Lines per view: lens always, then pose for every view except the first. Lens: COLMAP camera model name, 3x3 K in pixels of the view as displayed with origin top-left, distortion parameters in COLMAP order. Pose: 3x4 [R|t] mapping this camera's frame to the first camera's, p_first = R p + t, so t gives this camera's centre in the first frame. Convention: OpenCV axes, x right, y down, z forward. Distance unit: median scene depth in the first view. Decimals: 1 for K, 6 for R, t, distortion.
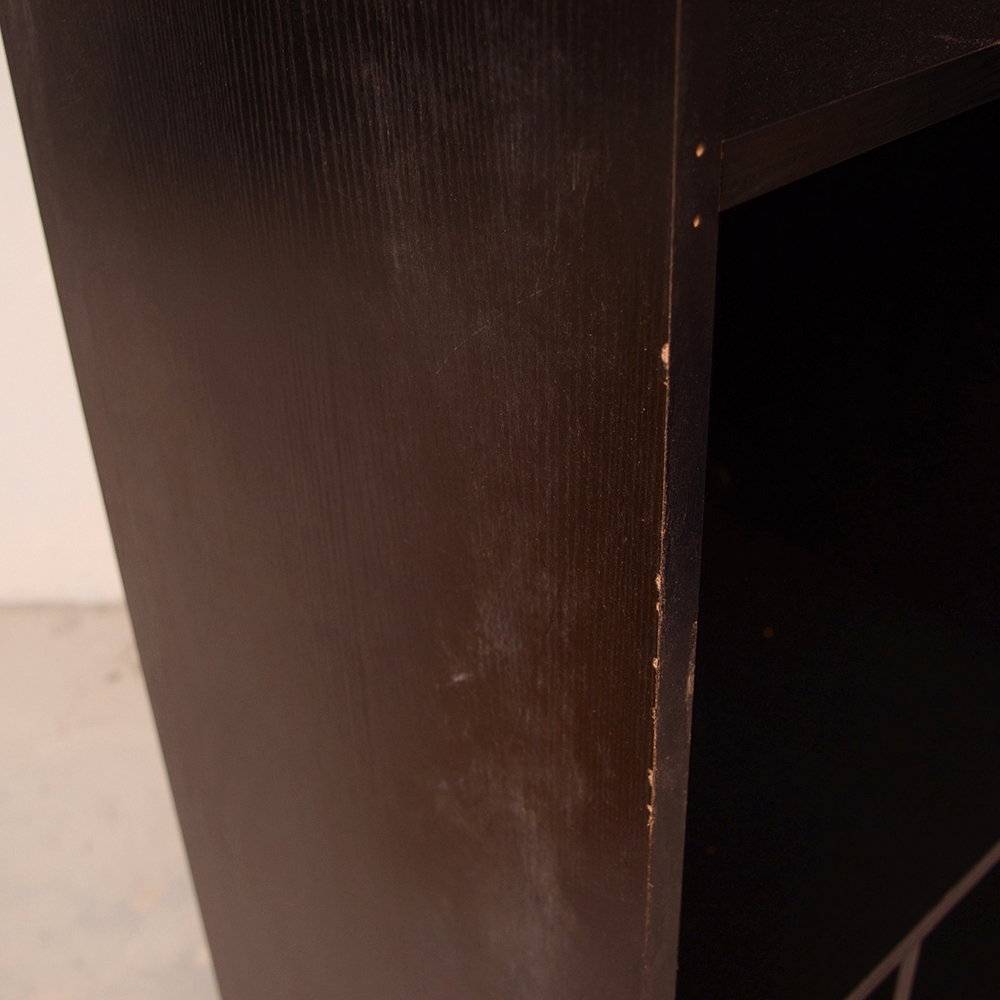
lens RADIAL K [[1342.8, 0, 500.0], [0, 1342.8, 500.0], [0, 0, 1]] dist [0.005853, 0.003691]
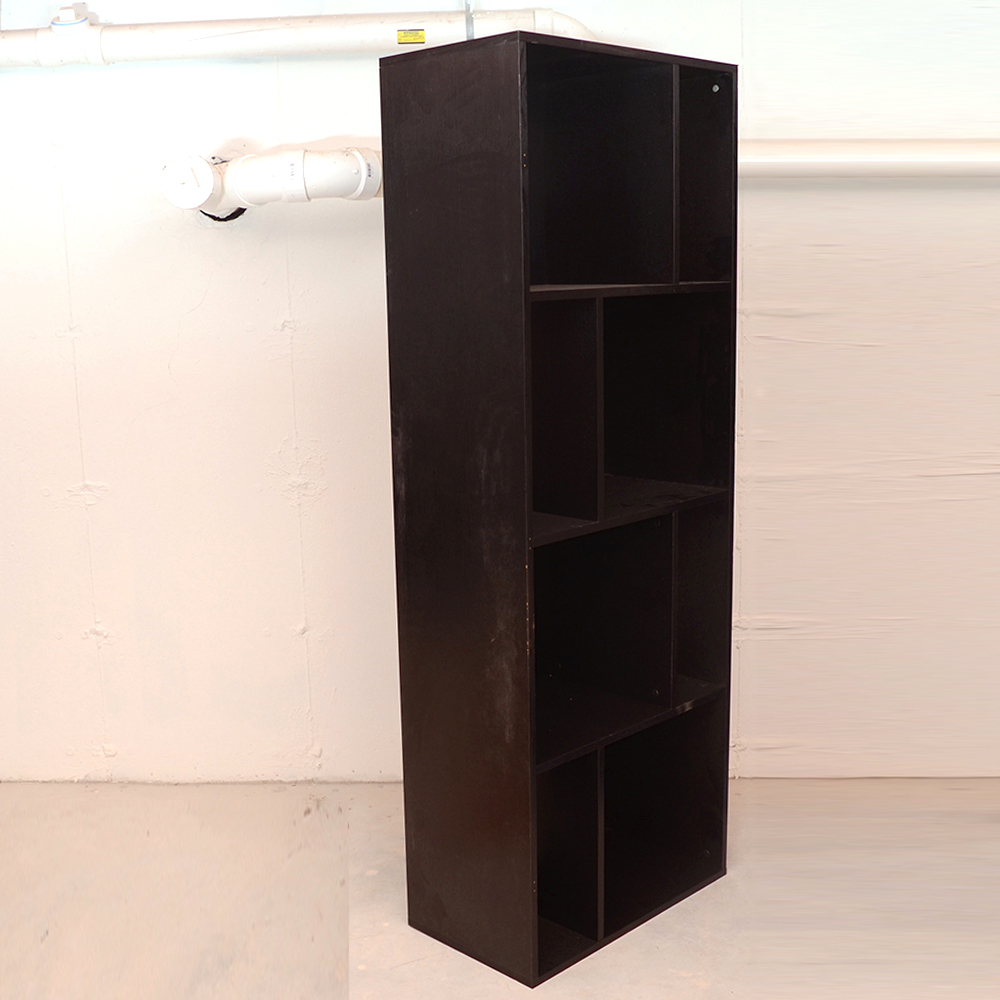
lens RADIAL K [[1291.5, 0, 500.0], [0, 1291.5, 500.0], [0, 0, 1]] dist [0.020486, 0.001689]
pose [[0.998595, 0.007804, 0.052405, -0.318094], [0.012969, 0.923000, -0.384580, 1.836880], [-0.051371, 0.384720, 0.921603, -4.554156]]
